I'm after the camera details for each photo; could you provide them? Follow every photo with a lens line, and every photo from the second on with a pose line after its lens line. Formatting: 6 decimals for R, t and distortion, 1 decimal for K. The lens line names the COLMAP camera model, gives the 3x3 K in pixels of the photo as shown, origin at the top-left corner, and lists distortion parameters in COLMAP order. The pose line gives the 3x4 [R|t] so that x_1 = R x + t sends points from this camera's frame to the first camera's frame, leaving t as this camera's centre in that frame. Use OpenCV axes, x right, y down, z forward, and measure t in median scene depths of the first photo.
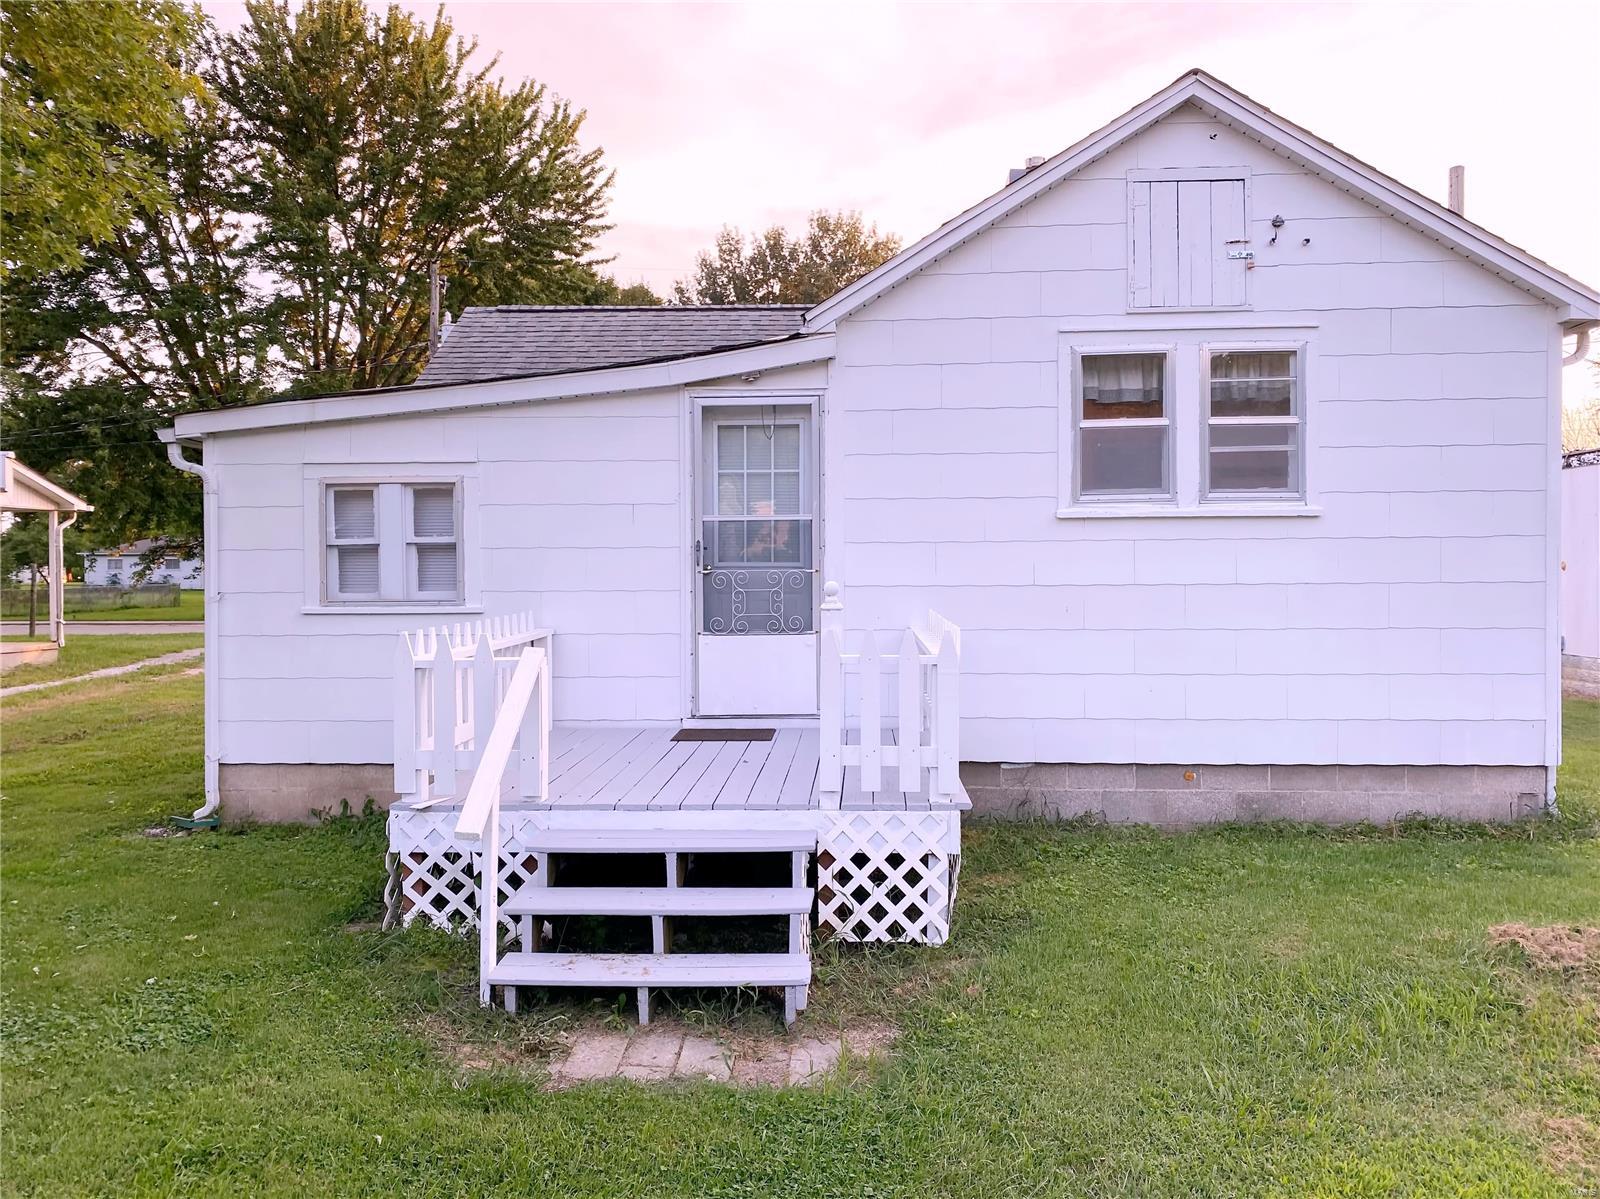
lens RADIAL K [[1217.6, 0, 800.0], [0, 1217.6, 599.5], [0, 0, 1]] dist [0.002469, -0.008406]
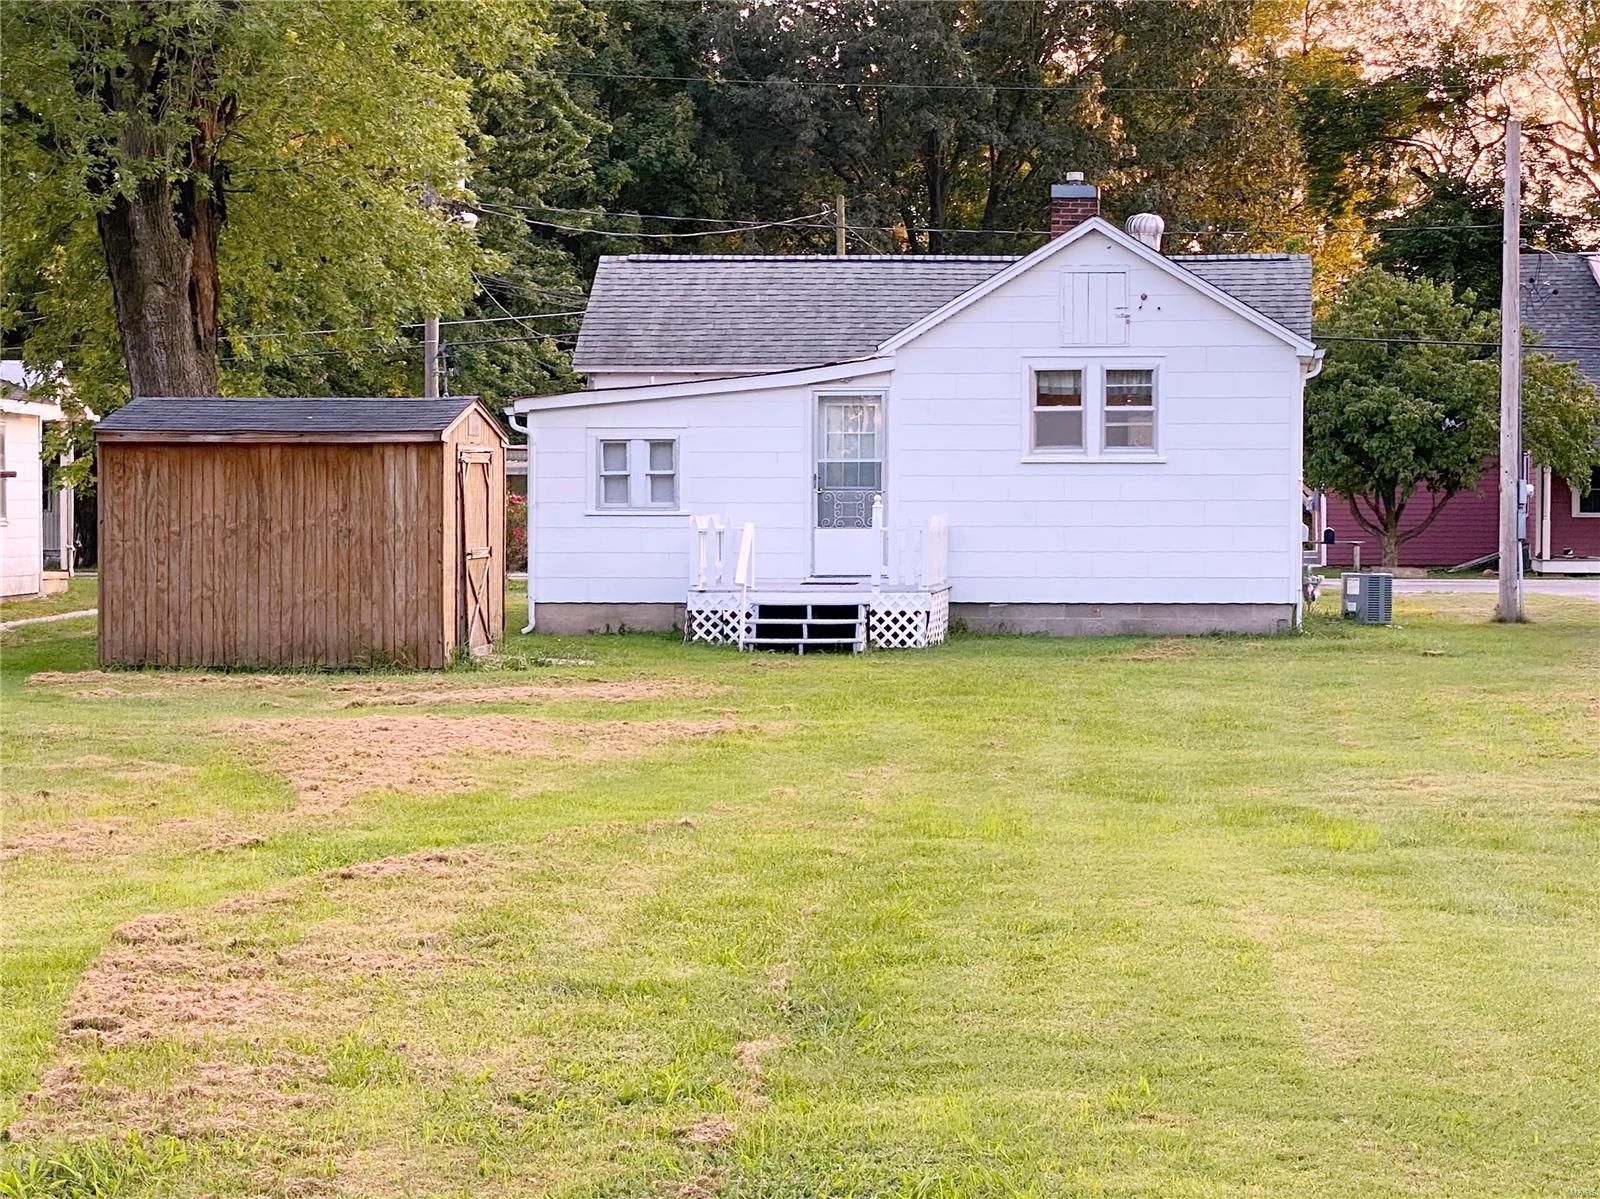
lens RADIAL K [[3715.8, 0, 651.5], [0, 3715.8, 599.0], [0, 0, 1]] dist [0.005101, 0.229930]
pose [[0.994425, 0.008930, -0.105063, 0.249644], [-0.008694, 0.999959, 0.002710, 0.121498], [0.105083, -0.001782, 0.994462, -4.432426]]
